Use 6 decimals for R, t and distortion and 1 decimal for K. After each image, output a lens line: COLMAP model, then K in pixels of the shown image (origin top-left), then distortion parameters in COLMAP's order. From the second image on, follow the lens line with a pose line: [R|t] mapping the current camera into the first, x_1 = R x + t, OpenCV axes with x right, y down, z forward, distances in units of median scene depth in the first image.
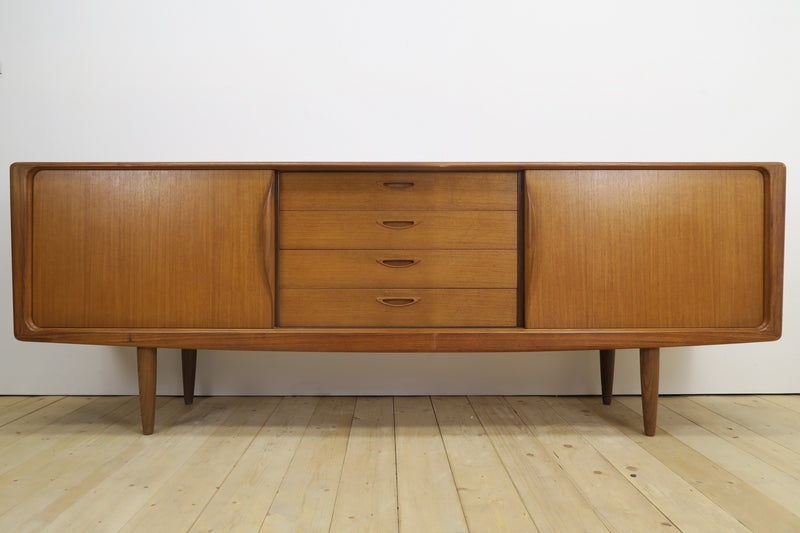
lens RADIAL K [[584.7, 0, 398.0], [0, 584.7, 252.2], [0, 0, 1]] dist [-0.024206, 0.009810]
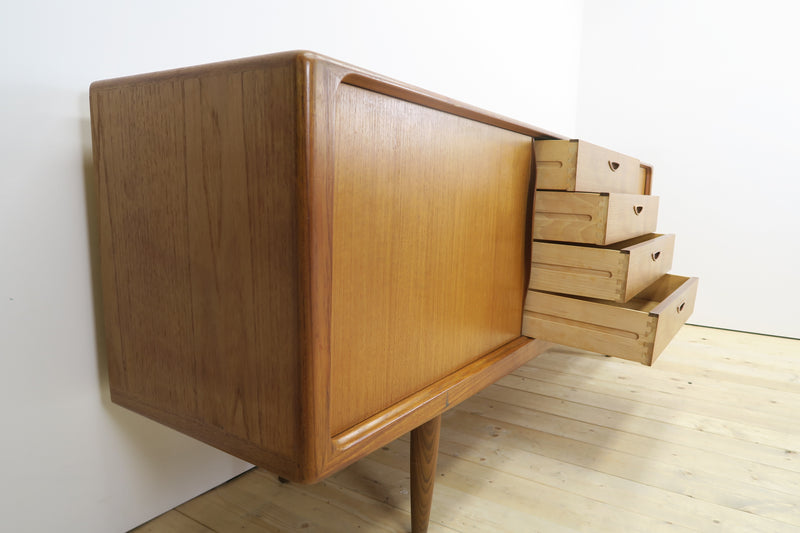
lens RADIAL K [[551.1, 0, 403.2], [0, 551.1, 268.4], [0, 0, 1]] dist [-0.025029, 0.010975]
pose [[0.547387, -0.100215, 0.830858, -0.933214], [-0.029084, 0.989927, 0.138562, -0.065003], [-0.836374, -0.100011, 0.538958, 0.732896]]
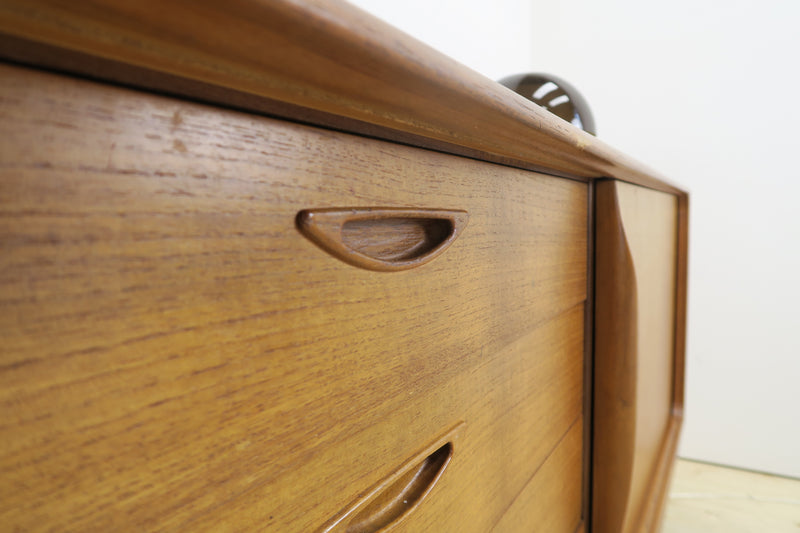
lens RADIAL K [[551.1, 0, 397.8], [0, 551.1, 264.2], [0, 0, 1]] dist [-0.025029, 0.010975]
pose [[0.520561, -0.079252, 0.850138, -0.120549], [0.014779, 0.996370, 0.083834, -0.120863], [-0.853696, -0.031077, 0.519843, 0.941078]]
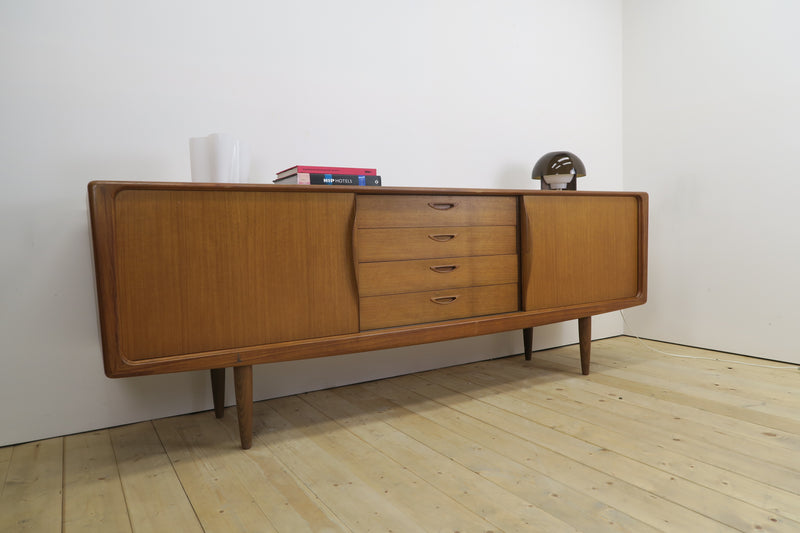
lens RADIAL K [[551.1, 0, 399.6], [0, 551.1, 269.3], [0, 0, 1]] dist [-0.025029, 0.010975]
pose [[0.862728, -0.057473, 0.502392, -0.681103], [0.028721, 0.997486, 0.064790, -0.060414], [-0.504852, -0.041467, 0.862209, 0.037123]]
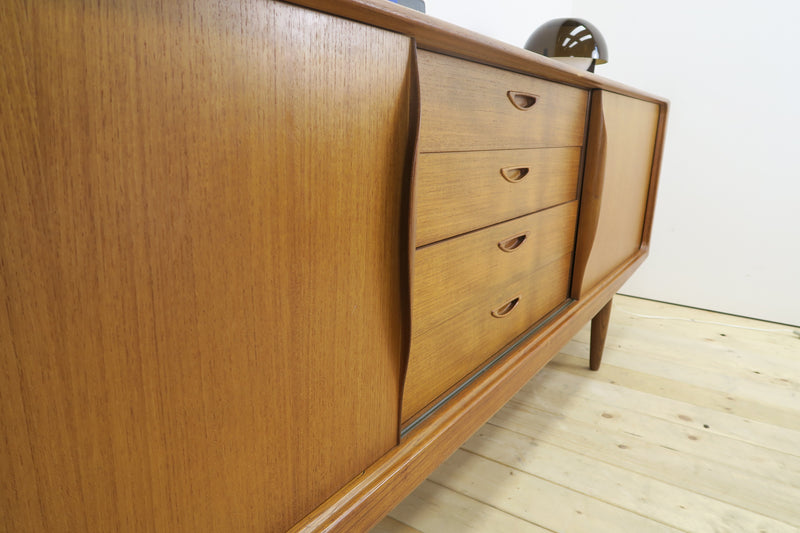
lens RADIAL K [[551.1, 0, 402.8], [0, 551.1, 269.0], [0, 0, 1]] dist [-0.025029, 0.010975]
pose [[0.553185, -0.194517, 0.810030, -0.507373], [-0.031856, 0.966707, 0.253895, -0.090874], [-0.832449, -0.166255, 0.528572, 0.810433]]
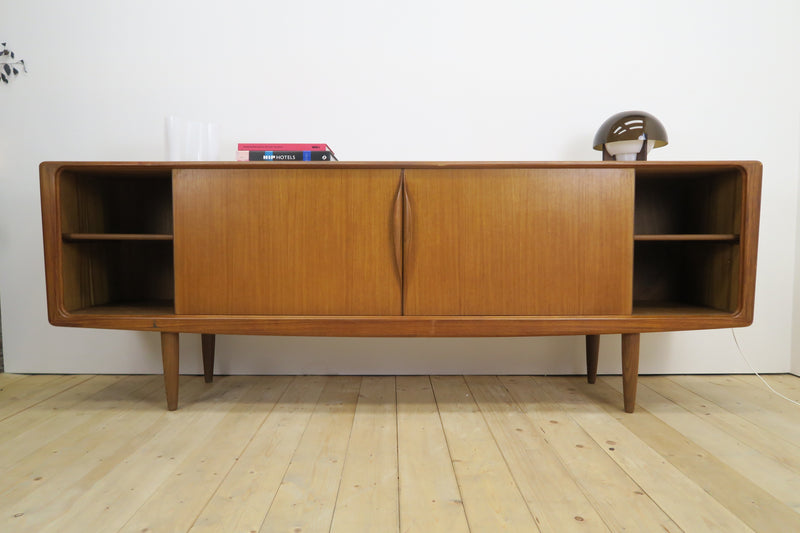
lens RADIAL K [[551.1, 0, 398.4], [0, 551.1, 268.1], [0, 0, 1]] dist [-0.025029, 0.010975]
pose [[0.999978, 0.000368, -0.006635, 0.004999], [0.000003, 0.998436, 0.055901, -0.014429], [0.006645, -0.055900, 0.998414, -0.020012]]
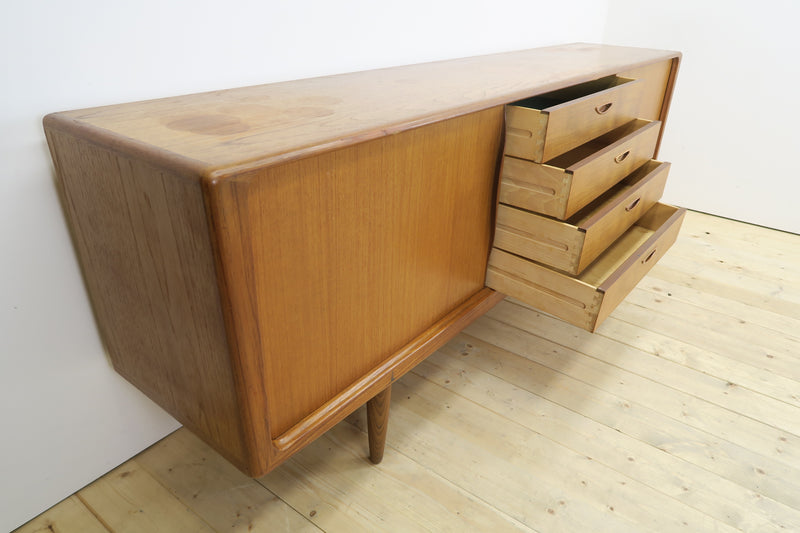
lens RADIAL K [[551.1, 0, 400.8], [0, 551.1, 269.1], [0, 0, 1]] dist [-0.025029, 0.010975]
pose [[0.612525, -0.346600, 0.710409, -0.871135], [-0.028400, 0.888509, 0.457979, -0.271229], [-0.789941, -0.300699, 0.534391, 0.664104]]
